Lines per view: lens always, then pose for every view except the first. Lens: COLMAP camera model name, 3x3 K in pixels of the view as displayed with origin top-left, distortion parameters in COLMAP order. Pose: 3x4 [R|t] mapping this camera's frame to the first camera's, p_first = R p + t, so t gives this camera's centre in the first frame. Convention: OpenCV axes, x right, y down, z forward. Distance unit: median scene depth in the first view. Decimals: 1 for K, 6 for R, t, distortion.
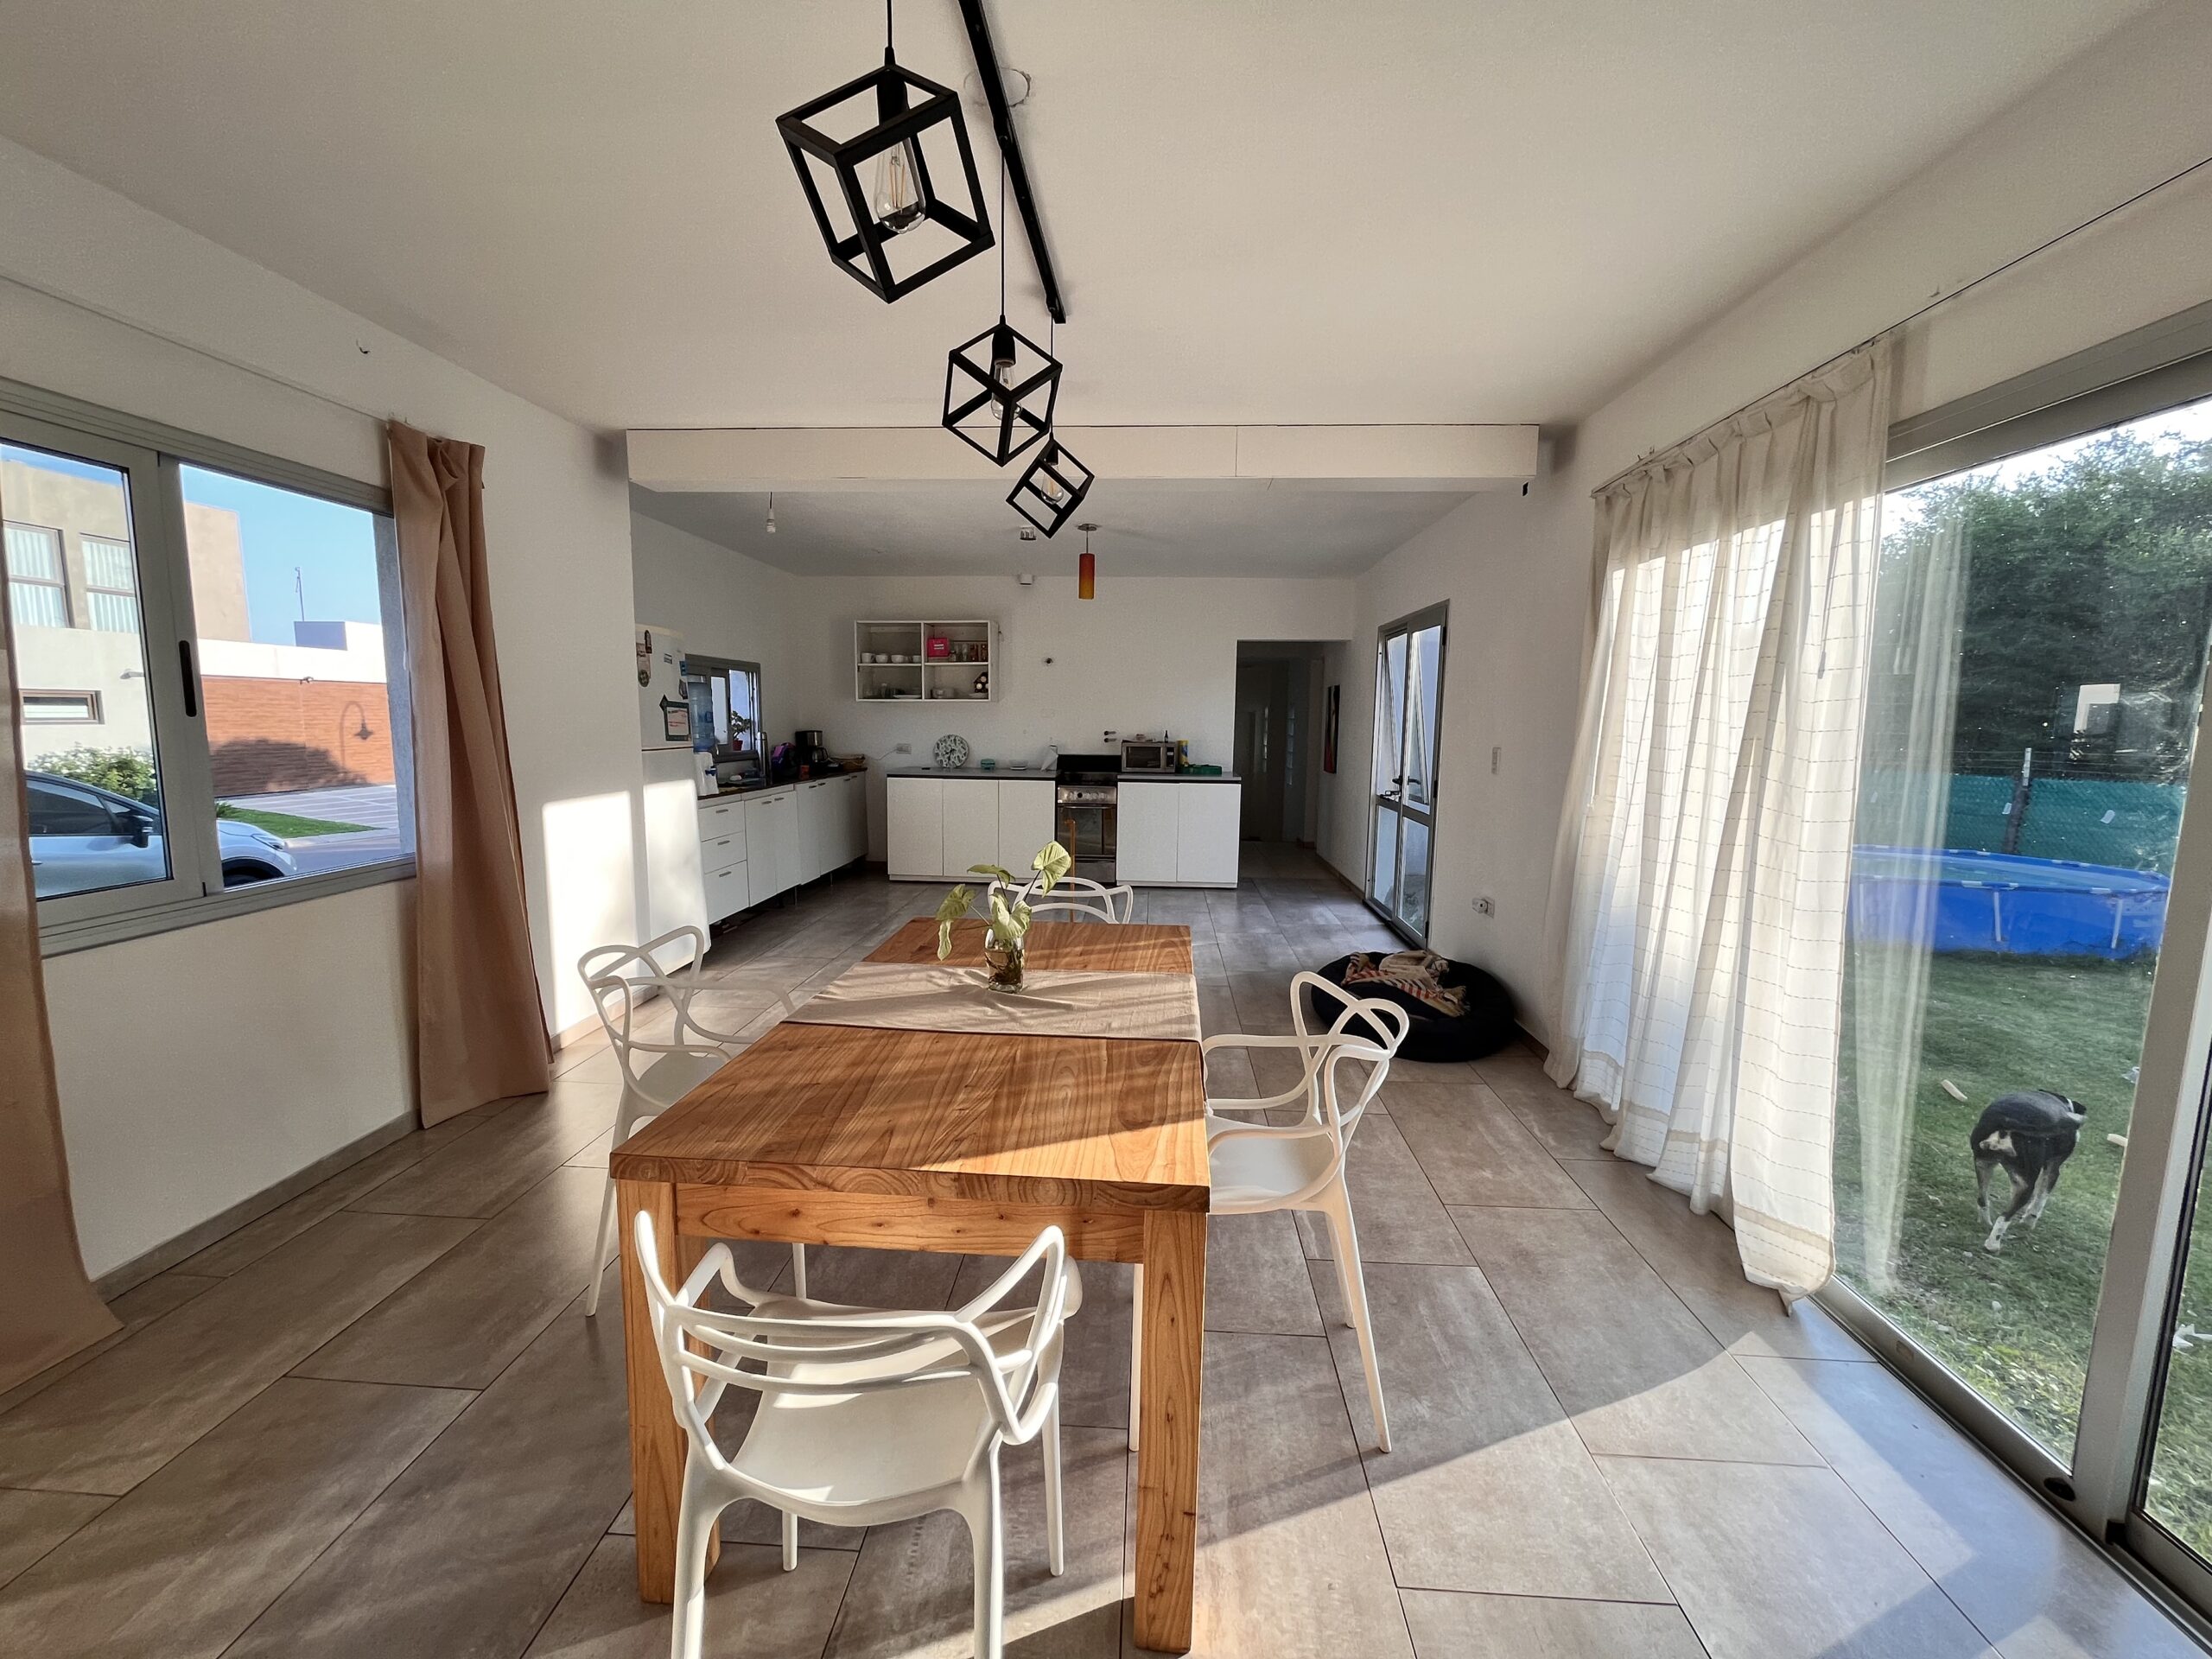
lens RADIAL K [[891.4, 0, 1104.2], [0, 891.4, 831.6], [0, 0, 1]] dist [-0.003702, 0.000466]
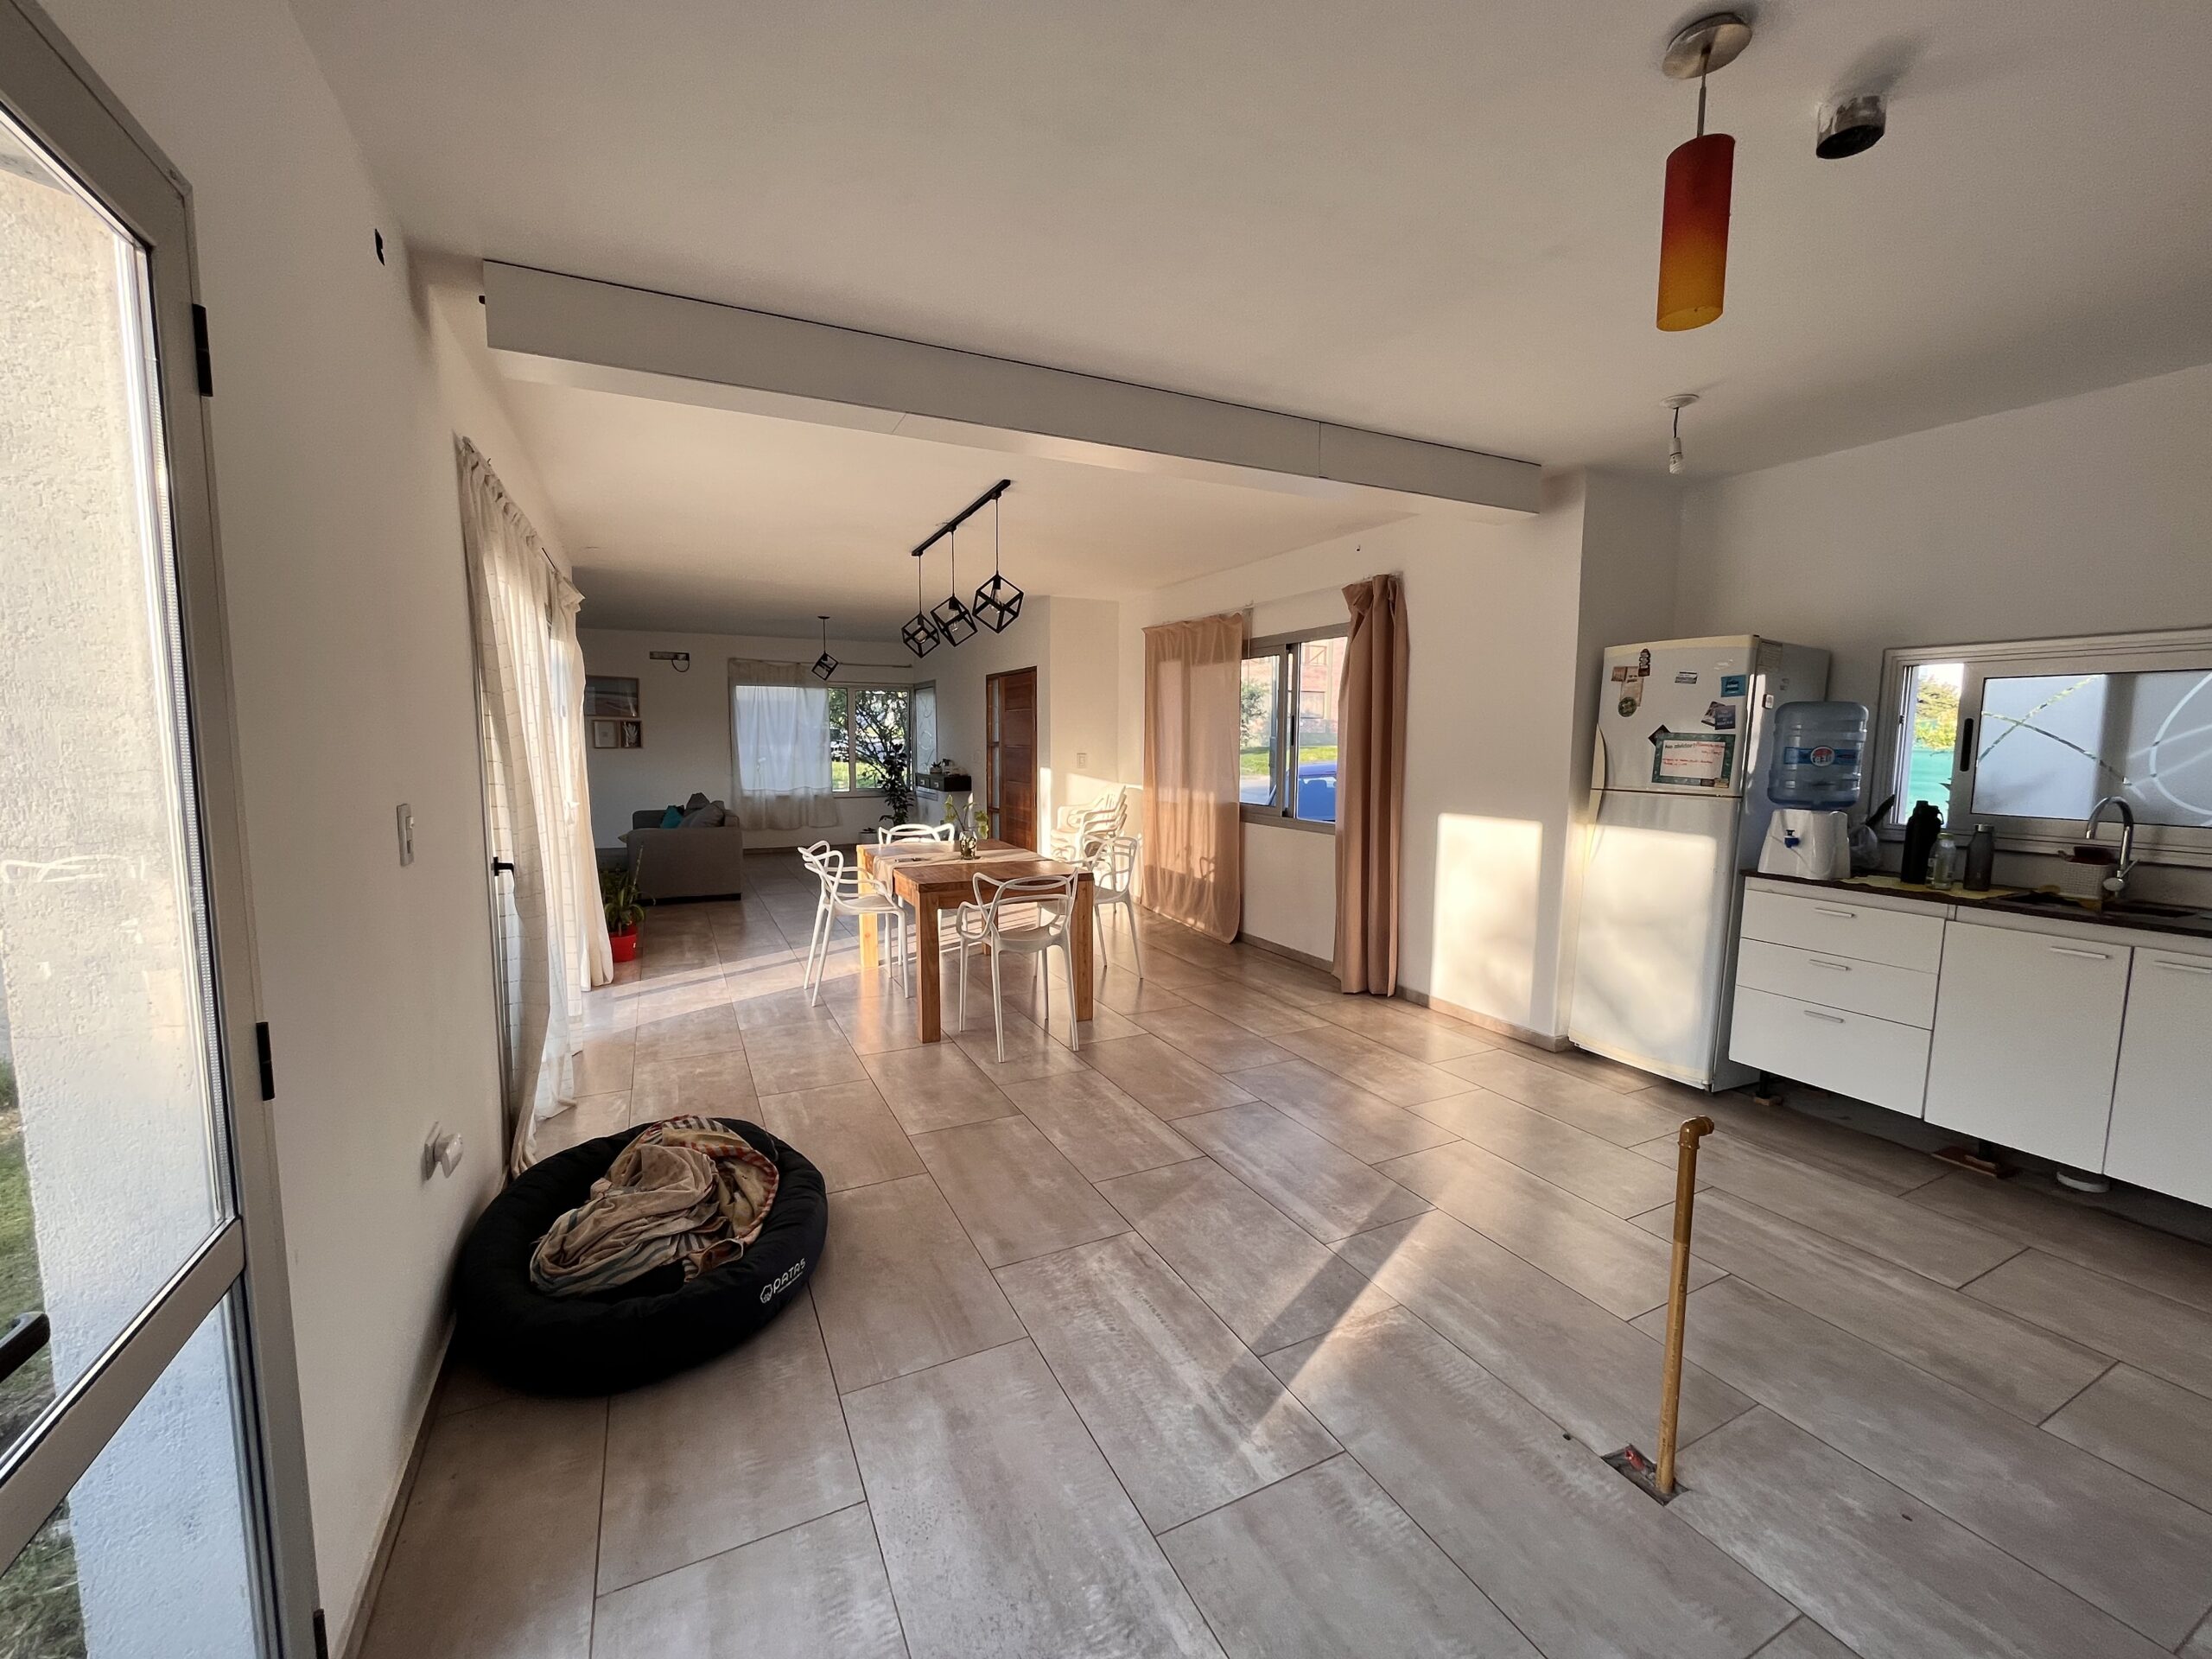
lens RADIAL K [[891.4, 0, 1103.2], [0, 891.4, 825.4], [0, 0, 1]] dist [-0.003702, 0.000466]
pose [[-0.869097, 0.034971, -0.493405, 0.500660], [-0.077872, 0.975386, 0.206297, -0.284583], [0.488474, 0.217714, -0.844981, 2.156707]]
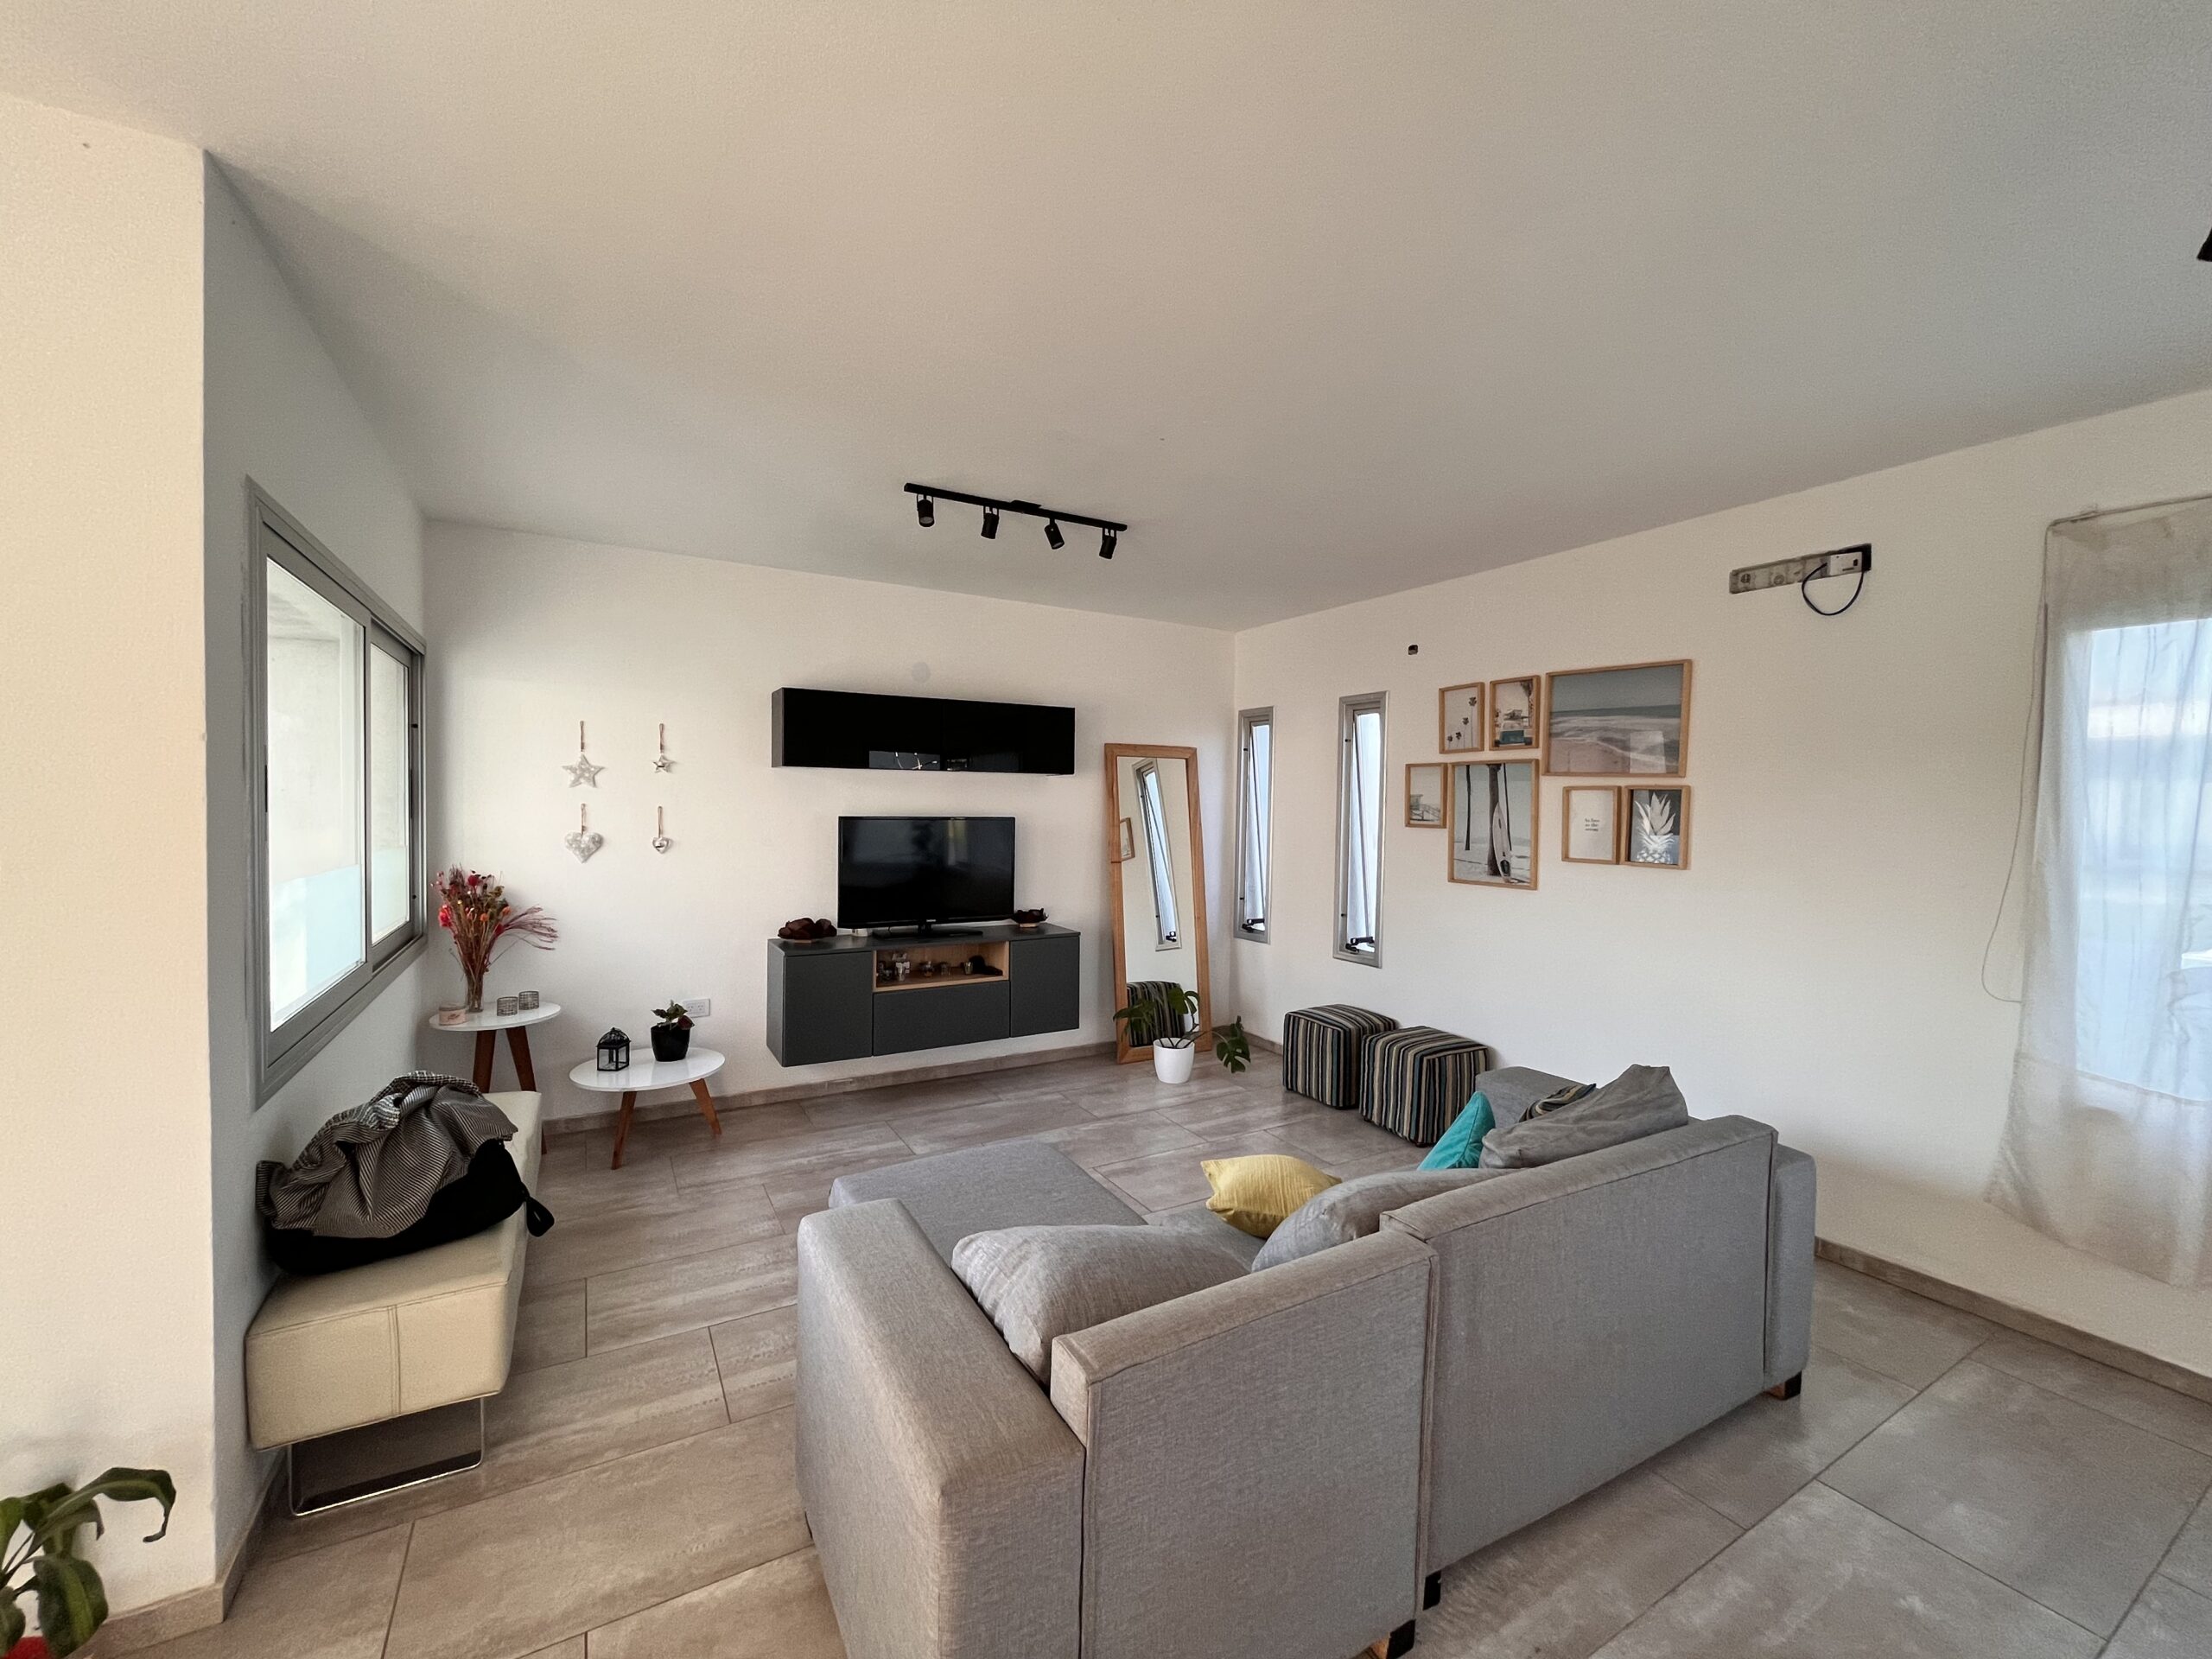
lens RADIAL K [[891.4, 0, 1099.2], [0, 891.4, 826.3], [0, 0, 1]] dist [-0.003702, 0.000466]
pose [[-0.547004, -0.041674, 0.836092, -0.168005], [0.088374, 0.990304, 0.107179, 0.017212], [-0.832452, 0.132516, -0.538018, -0.338280]]
